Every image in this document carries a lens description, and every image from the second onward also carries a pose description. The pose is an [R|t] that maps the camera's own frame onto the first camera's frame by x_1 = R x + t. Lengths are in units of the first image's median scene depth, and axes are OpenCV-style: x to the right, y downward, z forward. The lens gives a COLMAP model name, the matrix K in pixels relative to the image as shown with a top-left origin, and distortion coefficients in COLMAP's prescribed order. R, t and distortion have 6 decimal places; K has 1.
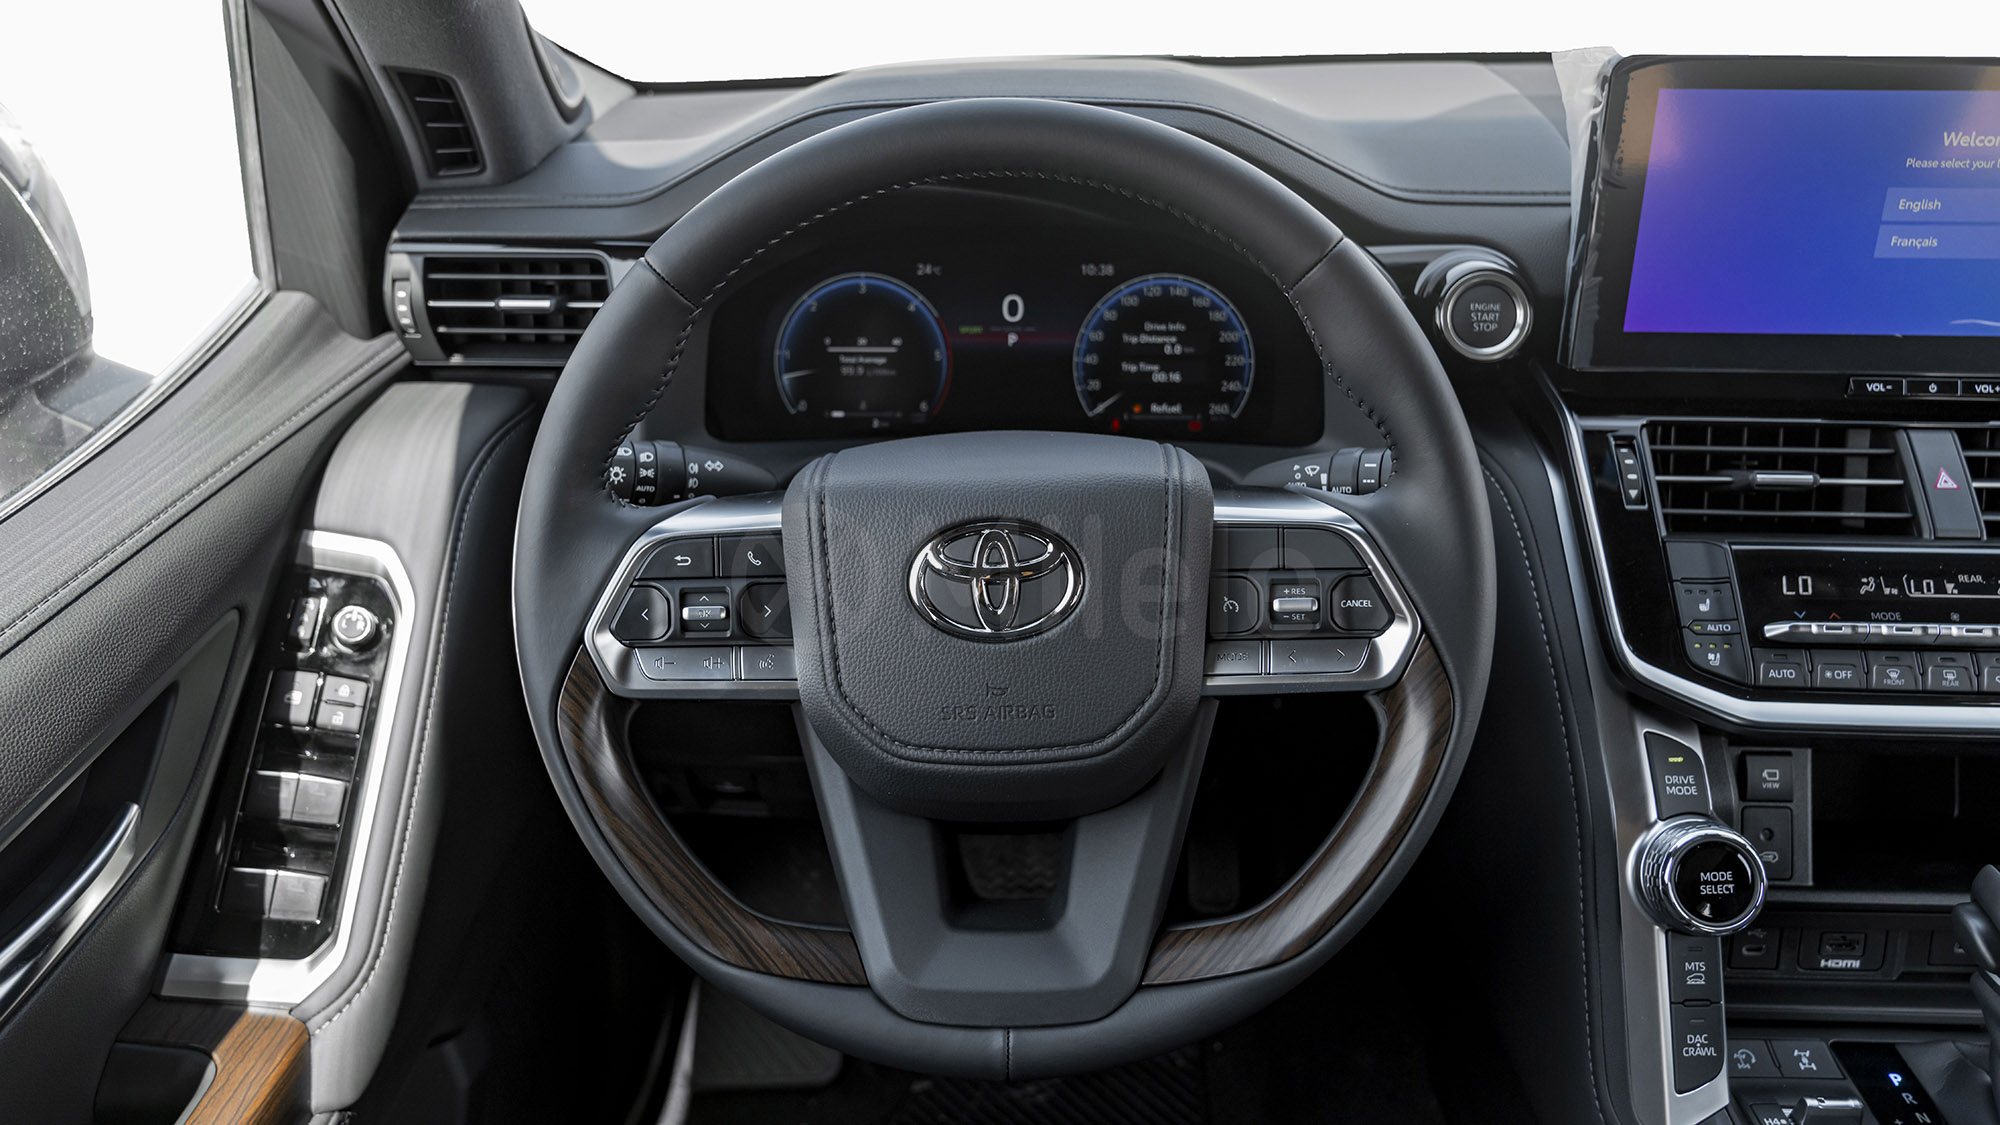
lens RADIAL K [[1414.2, 0, 1002.3], [0, 1414.2, 539.8], [0, 0, 1]] dist [-0.024639, 0.006541]
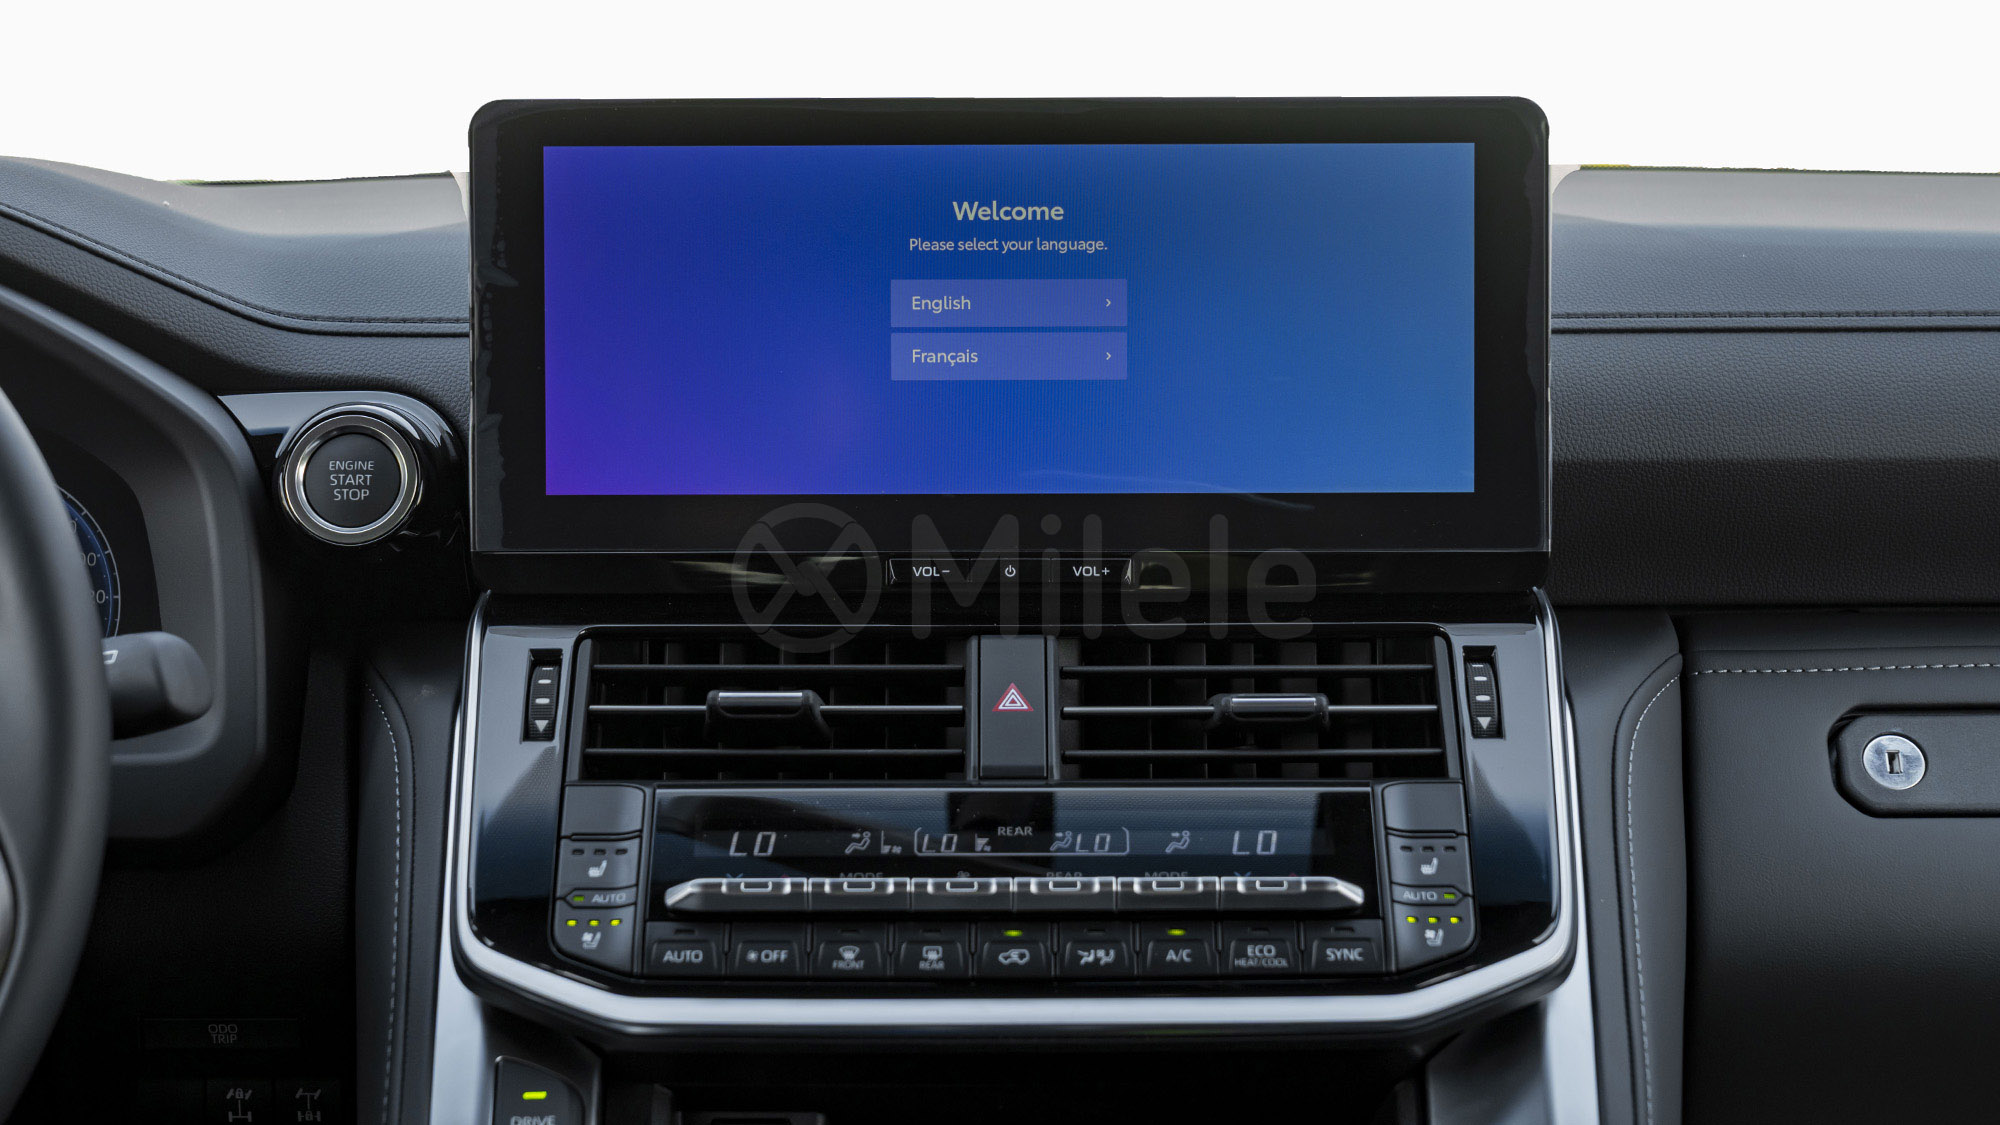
lens RADIAL K [[3577.0, 0, 1000.0], [0, 3577.0, 562.5], [0, 0, 1]] dist [0.001600, 0.199661]
pose [[0.999181, -0.005457, 0.040096, 0.616392], [0.016535, 0.959427, -0.281471, 0.382490], [-0.036933, 0.281904, 0.958732, -0.661091]]
